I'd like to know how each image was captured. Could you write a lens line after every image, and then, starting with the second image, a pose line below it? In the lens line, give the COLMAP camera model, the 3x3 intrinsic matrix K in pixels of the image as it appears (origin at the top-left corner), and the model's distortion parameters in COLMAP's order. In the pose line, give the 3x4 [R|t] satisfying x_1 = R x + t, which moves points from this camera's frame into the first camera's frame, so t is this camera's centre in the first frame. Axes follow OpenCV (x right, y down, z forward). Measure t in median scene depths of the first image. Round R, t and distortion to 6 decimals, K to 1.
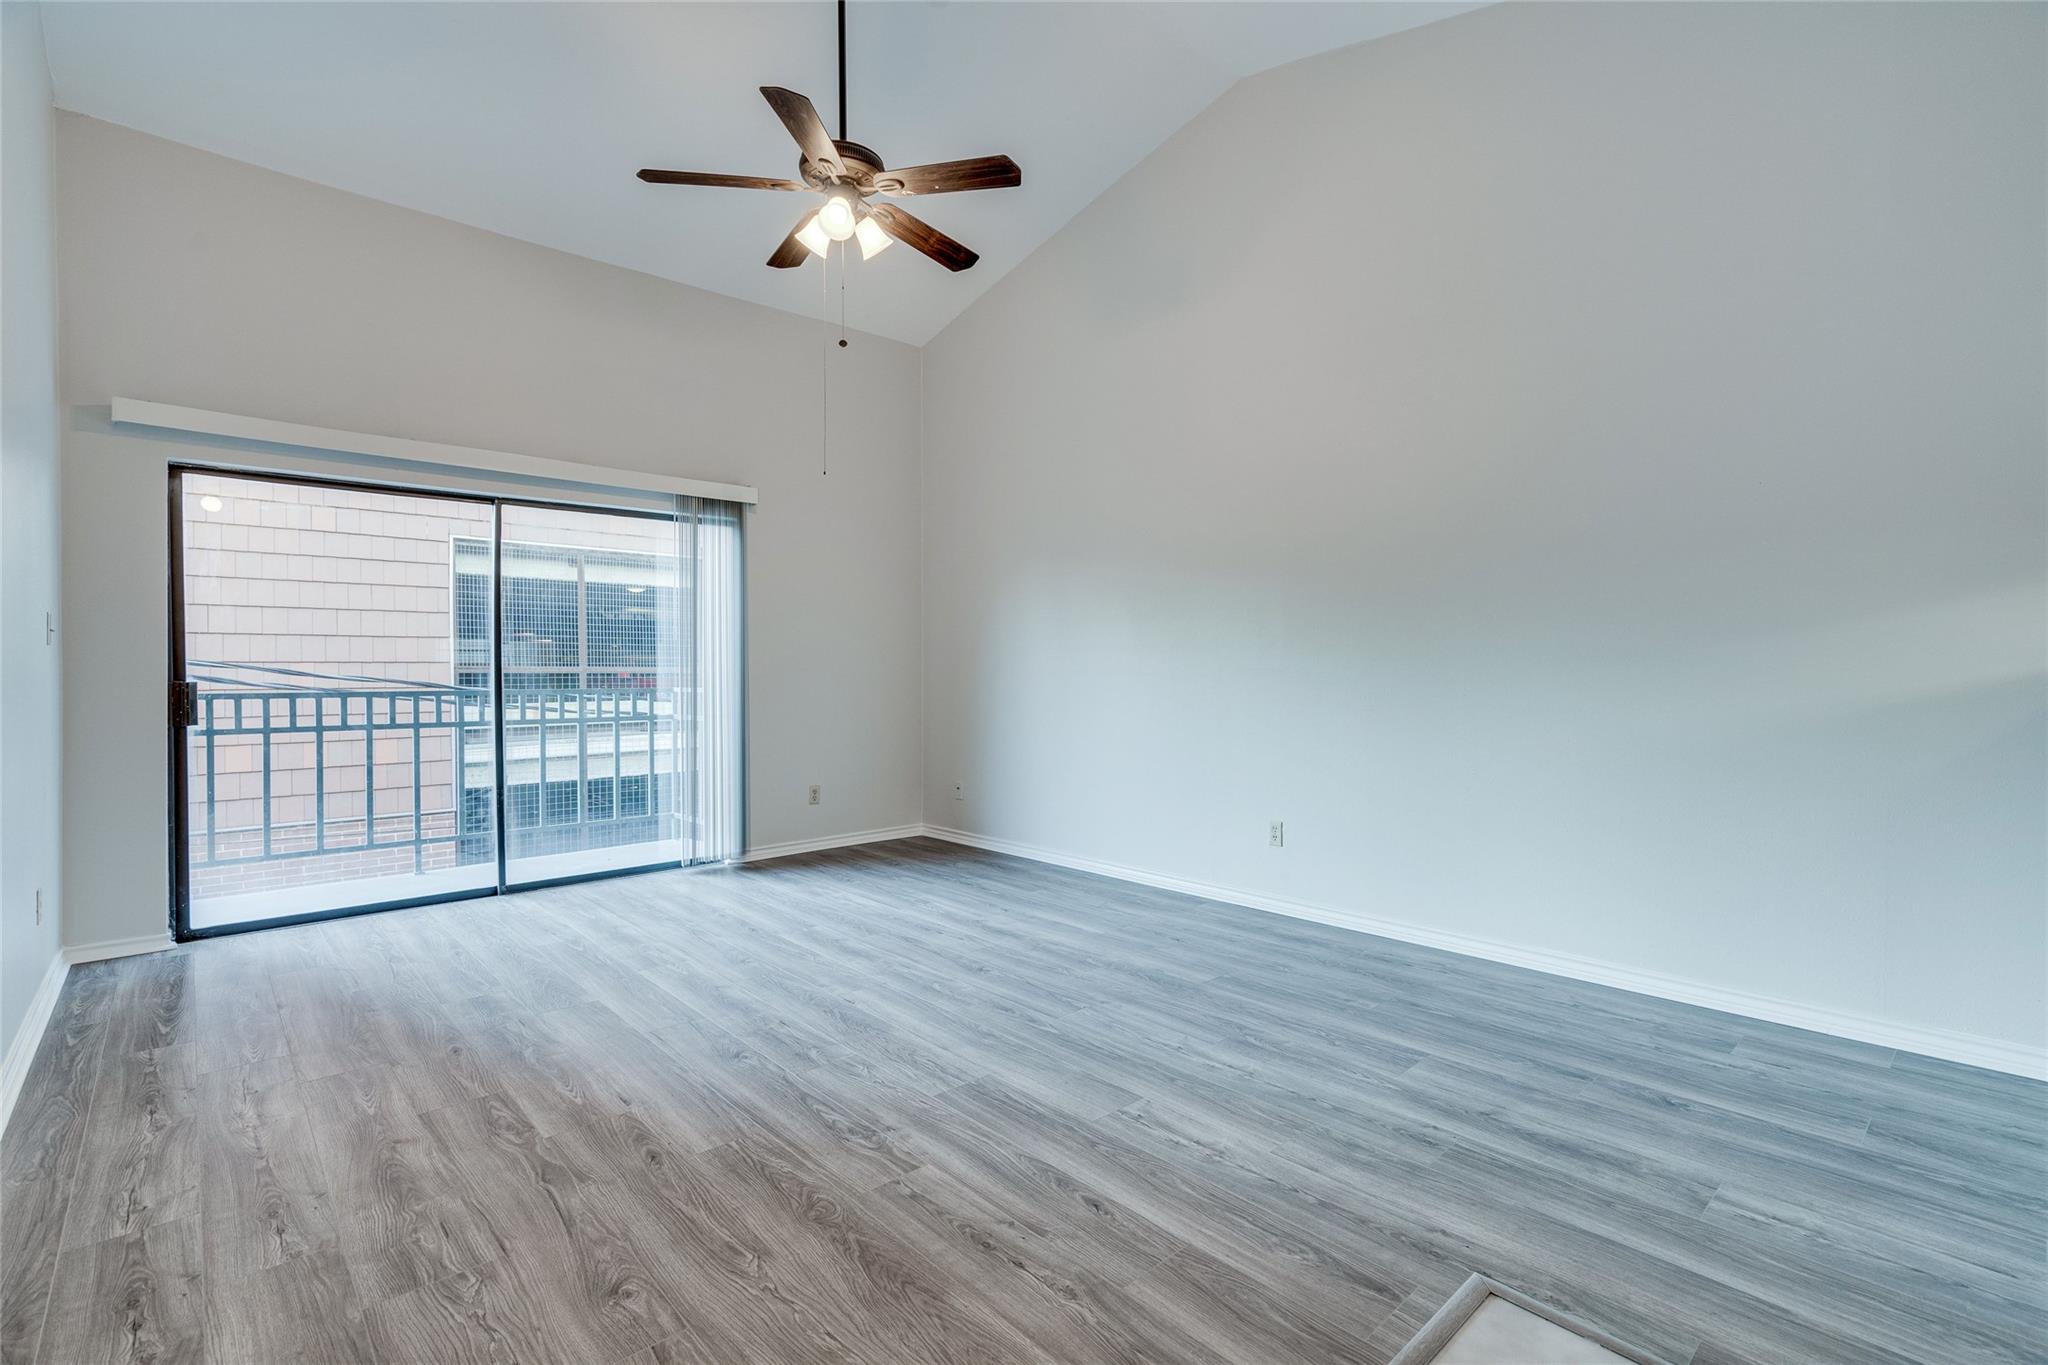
lens RADIAL K [[925.4, 0, 1029.2], [0, 925.4, 679.0], [0, 0, 1]] dist [-0.005281, 0.001026]
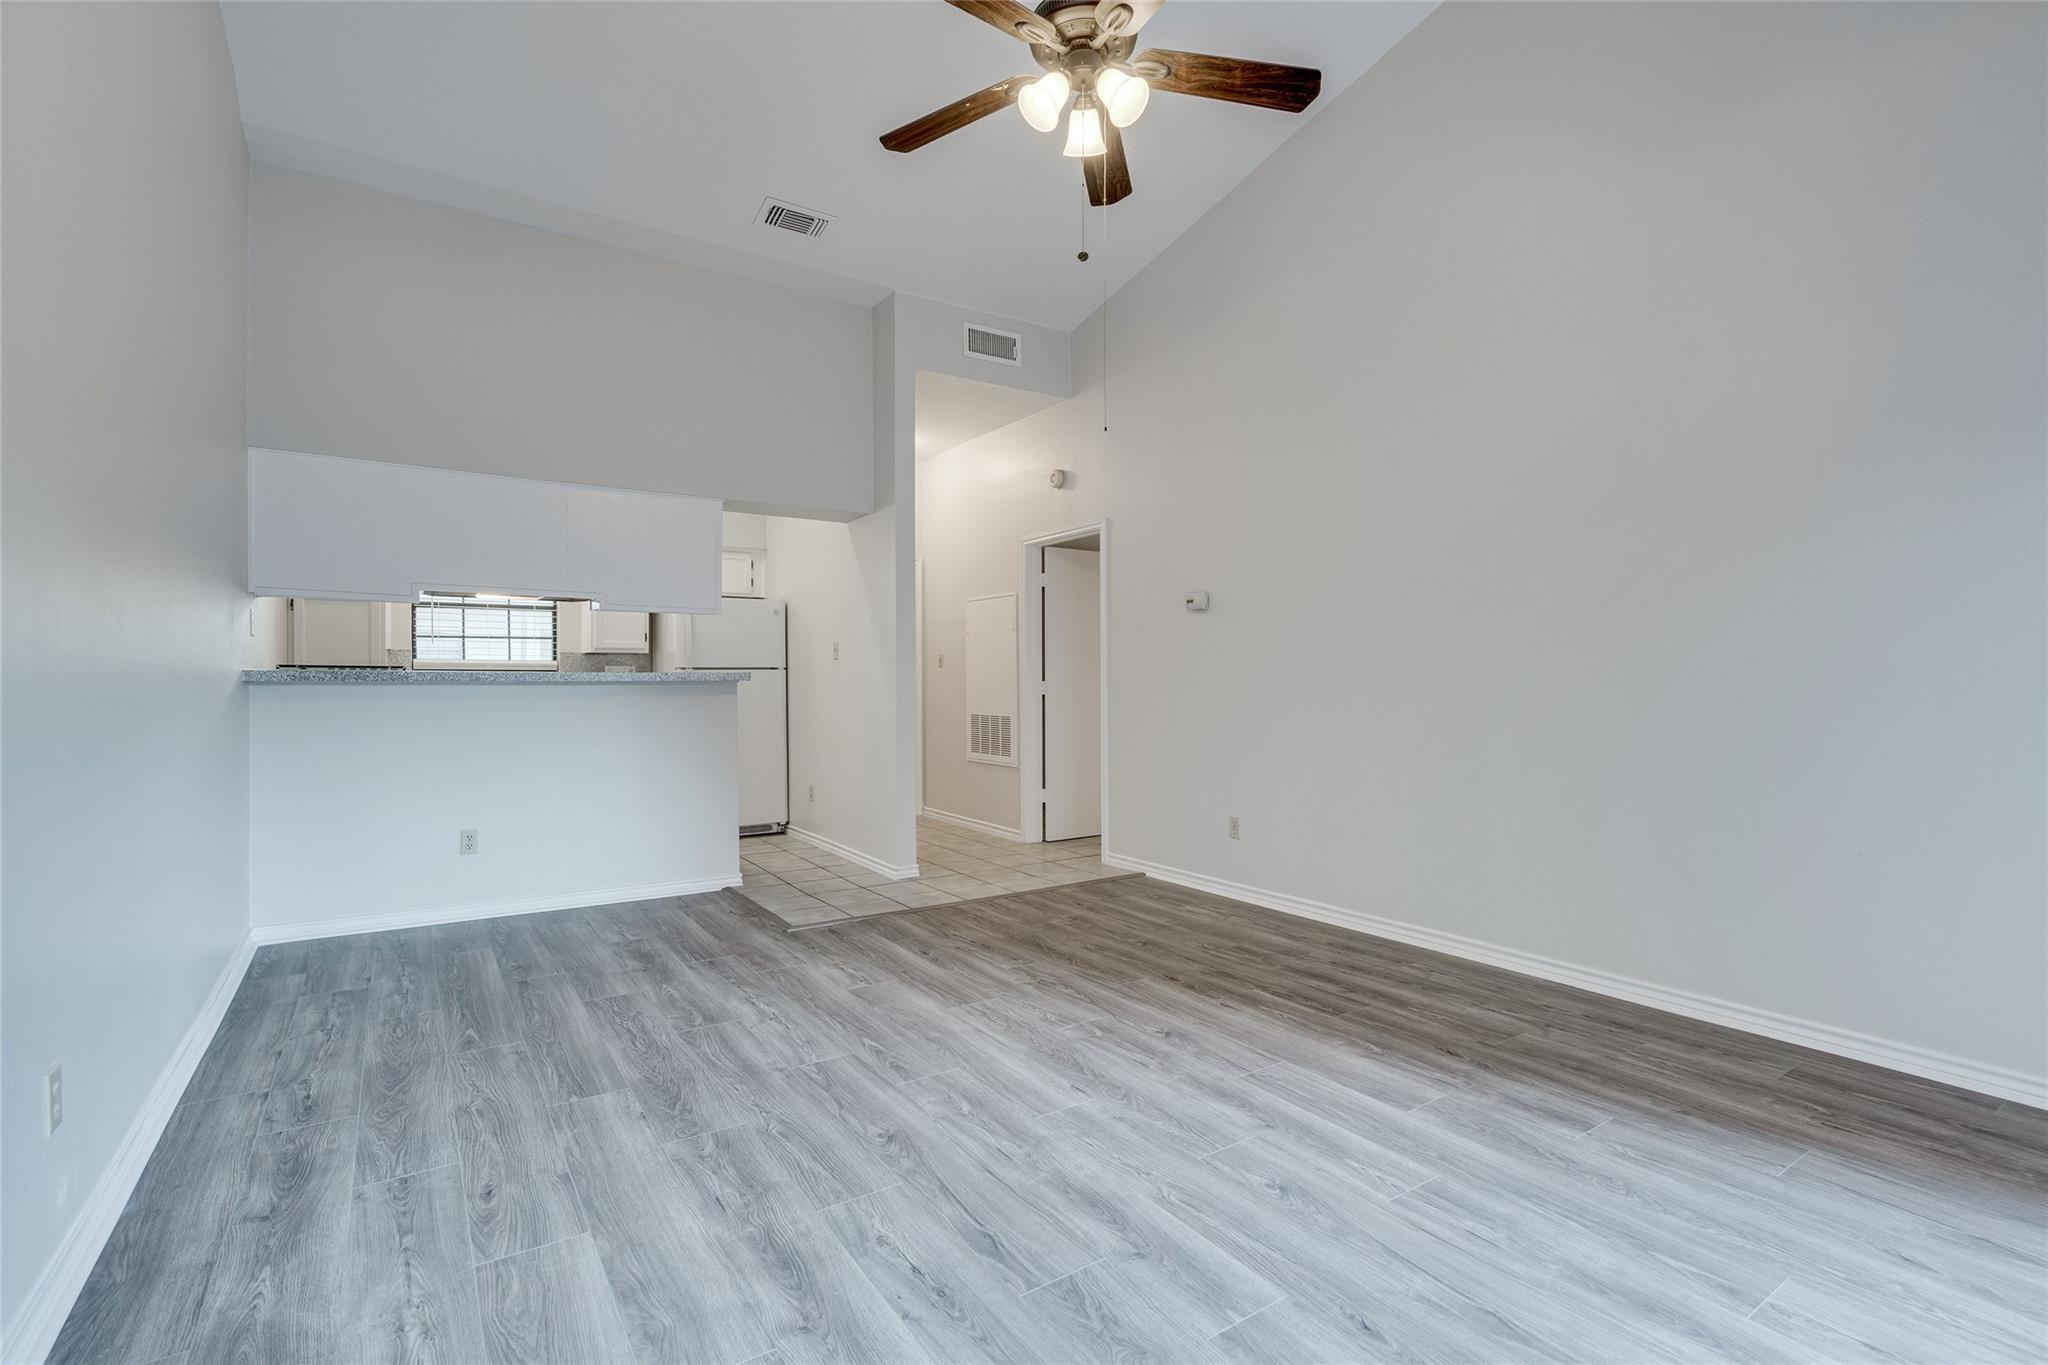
lens RADIAL K [[940.3, 0, 1033.6], [0, 940.3, 671.9], [0, 0, 1]] dist [-0.003561, 0.000478]
pose [[-0.989537, 0.004495, 0.144209, -0.347717], [0.004661, 0.999989, 0.000817, -0.021529], [-0.144203, 0.001481, -0.989547, 2.287685]]
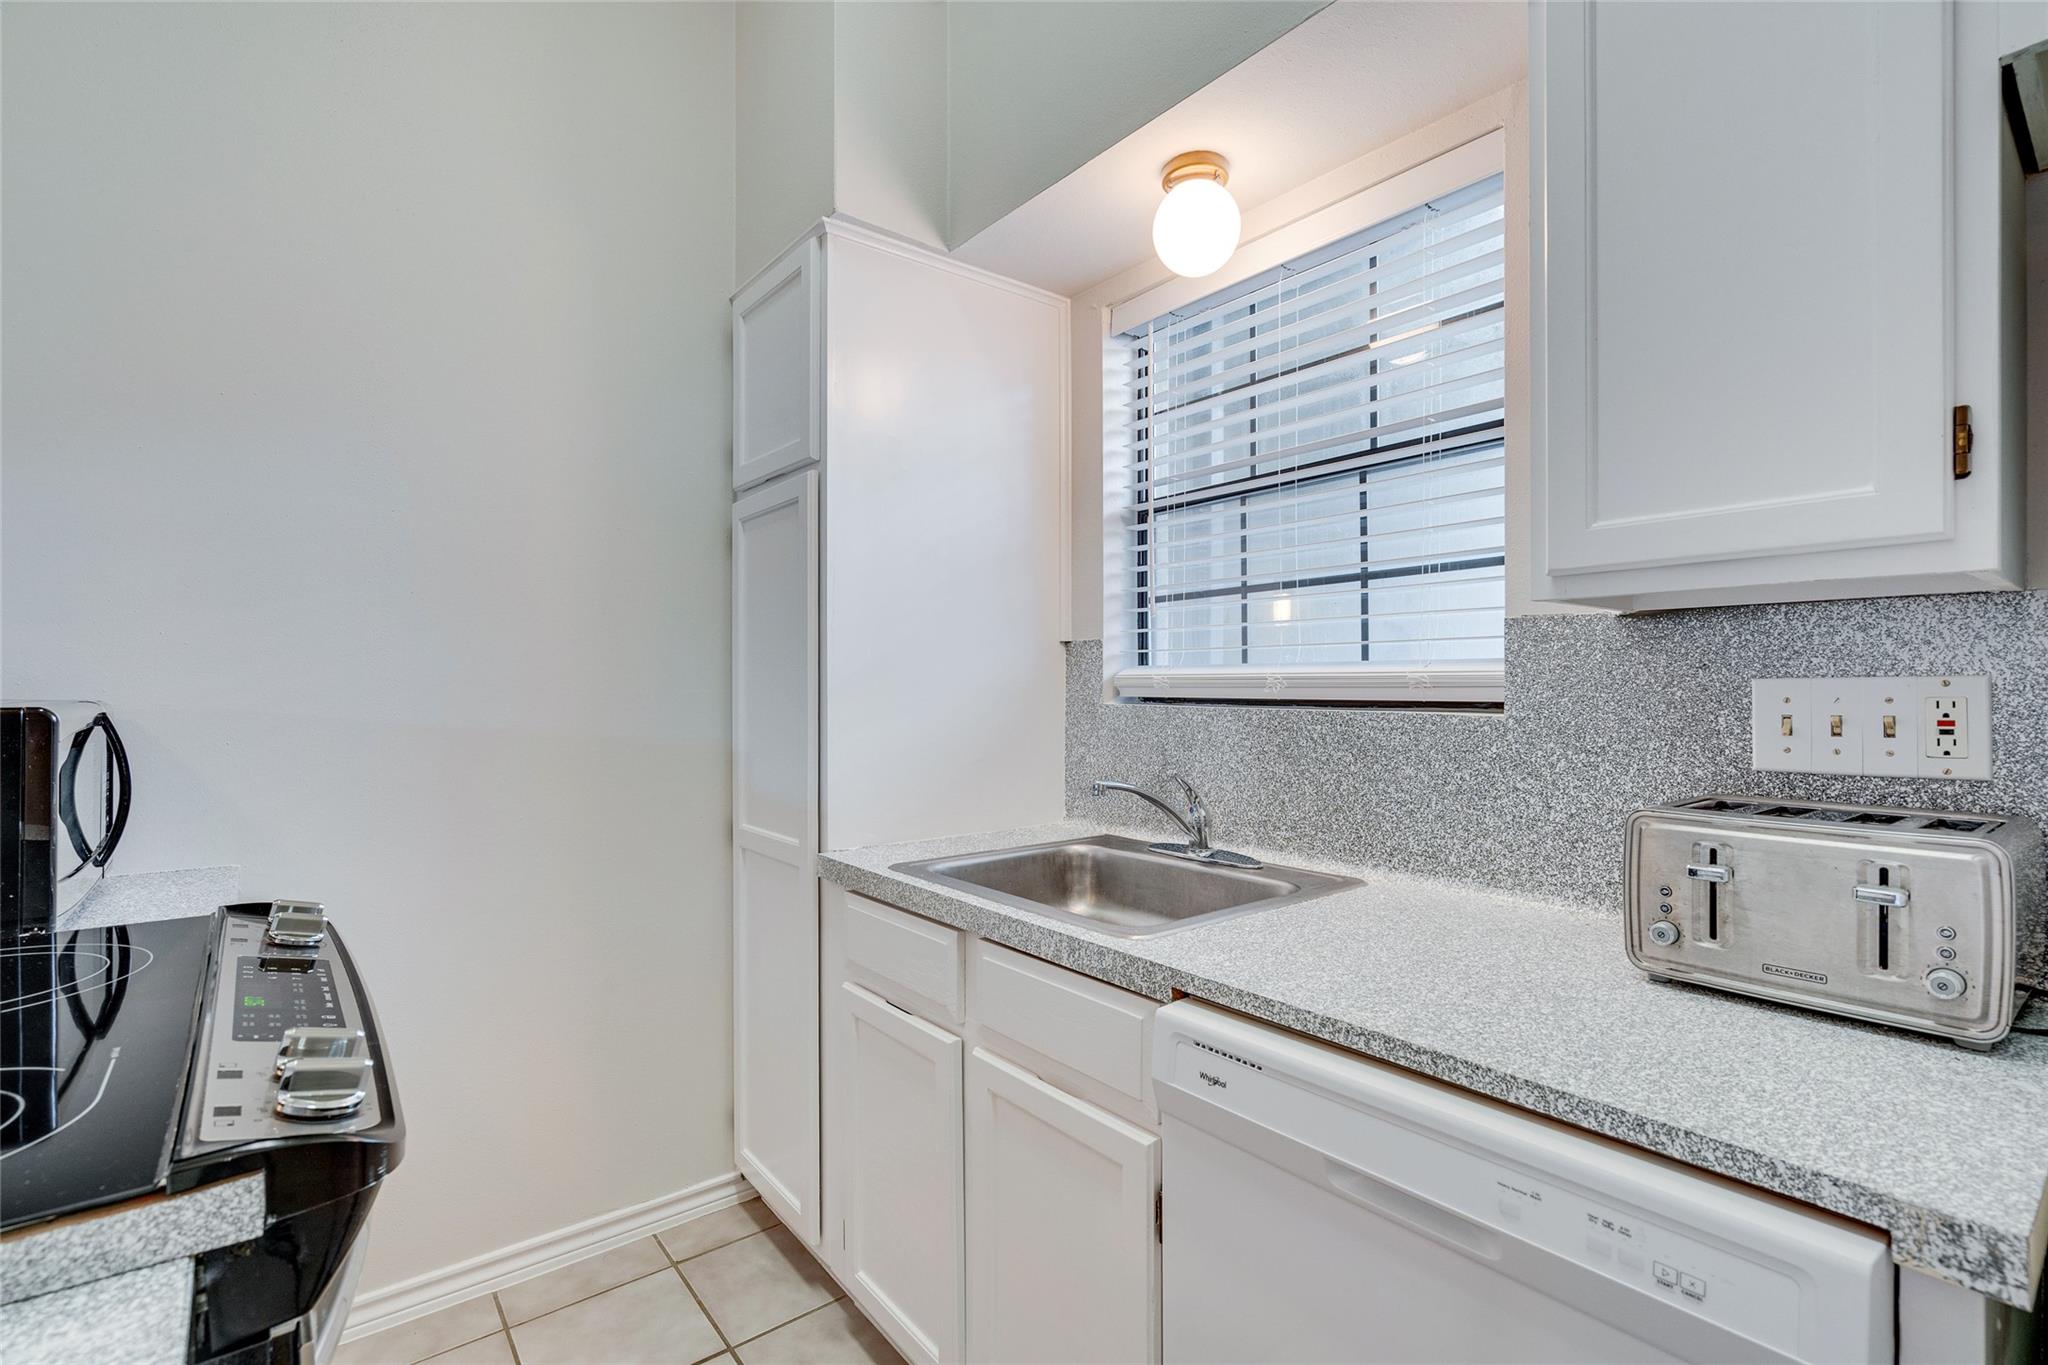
lens RADIAL K [[931.7, 0, 1030.3], [0, 931.7, 693.8], [0, 0, 1]] dist [-0.000429, 0.000629]
pose [[0.064009, -0.001643, 0.997948, 0.793809], [0.008658, 0.999962, 0.001091, -0.038419], [-0.997912, 0.008571, 0.064021, 0.091909]]
